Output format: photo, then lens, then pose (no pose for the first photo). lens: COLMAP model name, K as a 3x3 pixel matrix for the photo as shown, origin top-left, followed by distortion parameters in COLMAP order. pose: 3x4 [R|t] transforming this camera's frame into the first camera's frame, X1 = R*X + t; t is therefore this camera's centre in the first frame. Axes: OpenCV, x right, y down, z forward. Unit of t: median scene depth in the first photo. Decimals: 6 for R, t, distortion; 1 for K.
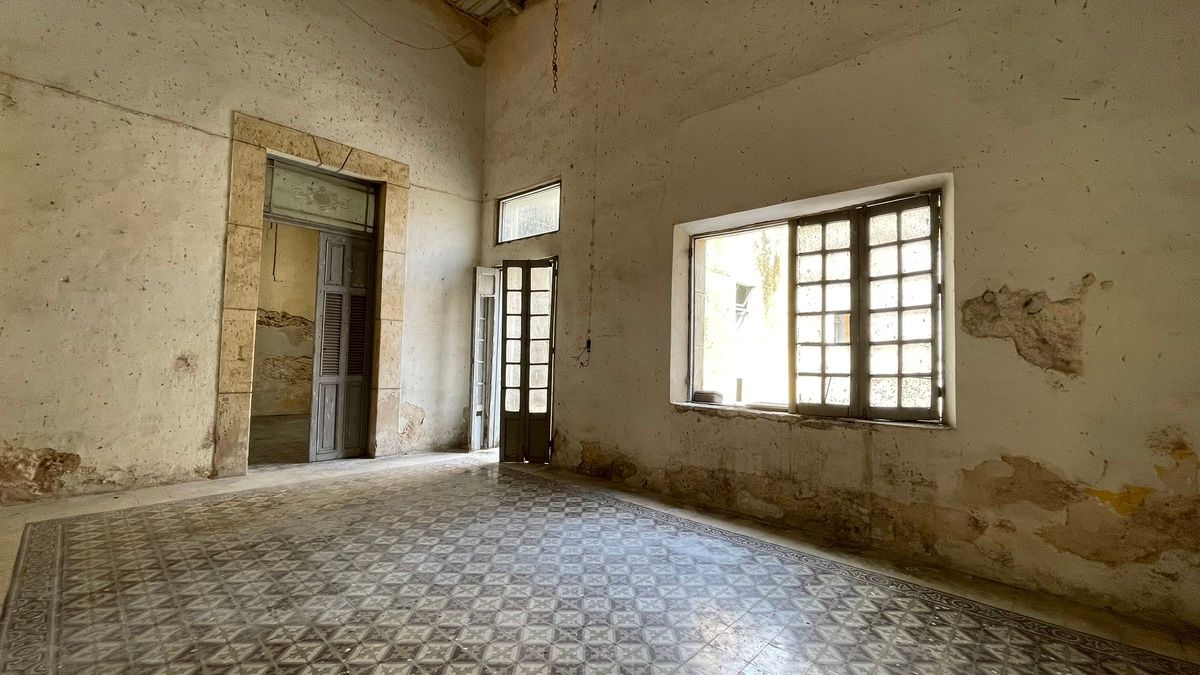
lens RADIAL K [[482.7, 0, 599.9], [0, 482.7, 335.6], [0, 0, 1]] dist [0.003028, -0.001189]
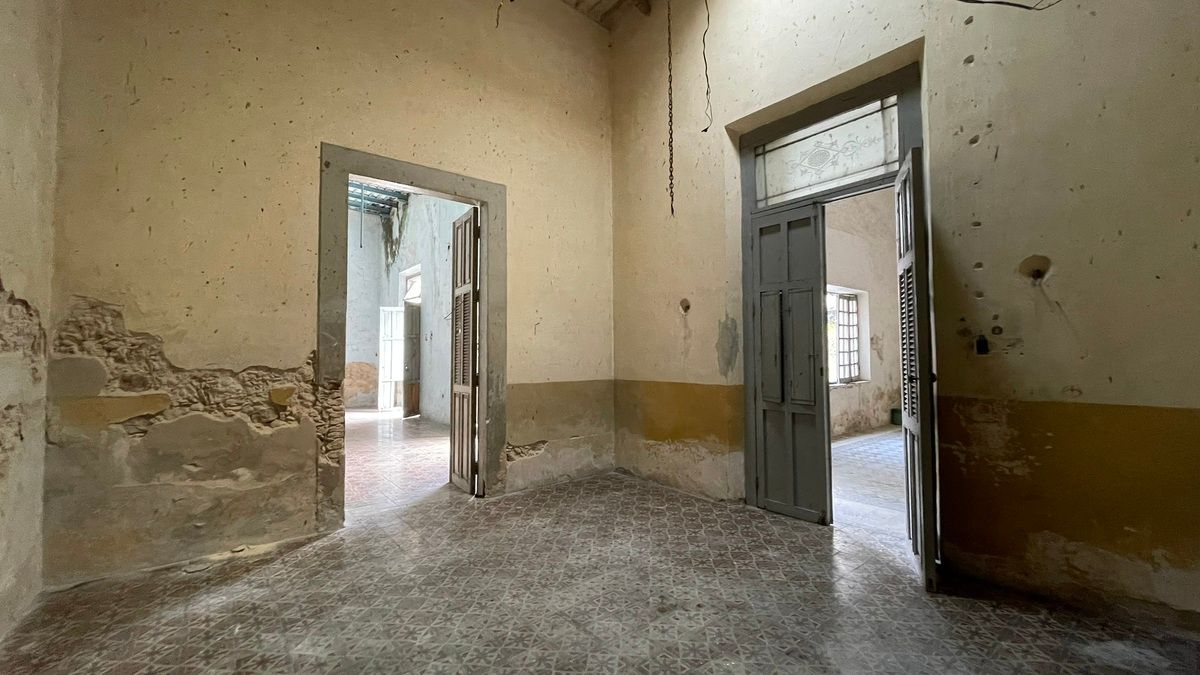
lens RADIAL K [[482.7, 0, 598.7], [0, 482.7, 338.8], [0, 0, 1]] dist [0.003028, -0.001189]
pose [[0.148493, 0.004772, 0.988902, -2.422094], [-0.037090, 0.999312, 0.000747, -0.004560], [-0.988218, -0.036789, 0.148567, 2.209834]]
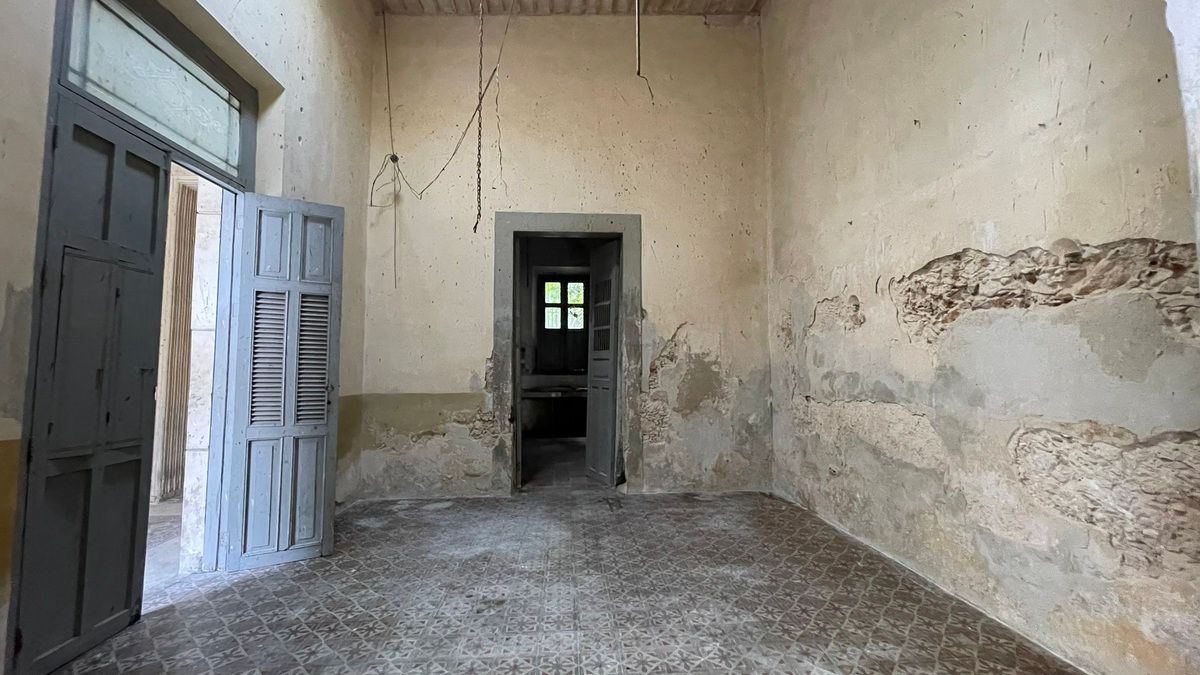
lens RADIAL K [[482.7, 0, 601.8], [0, 482.7, 335.4], [0, 0, 1]] dist [0.003028, -0.001189]
pose [[-0.686345, -0.075777, -0.723317, -0.980151], [0.017631, 0.992531, -0.120710, 0.078946], [0.727062, -0.095601, -0.679883, 3.028756]]
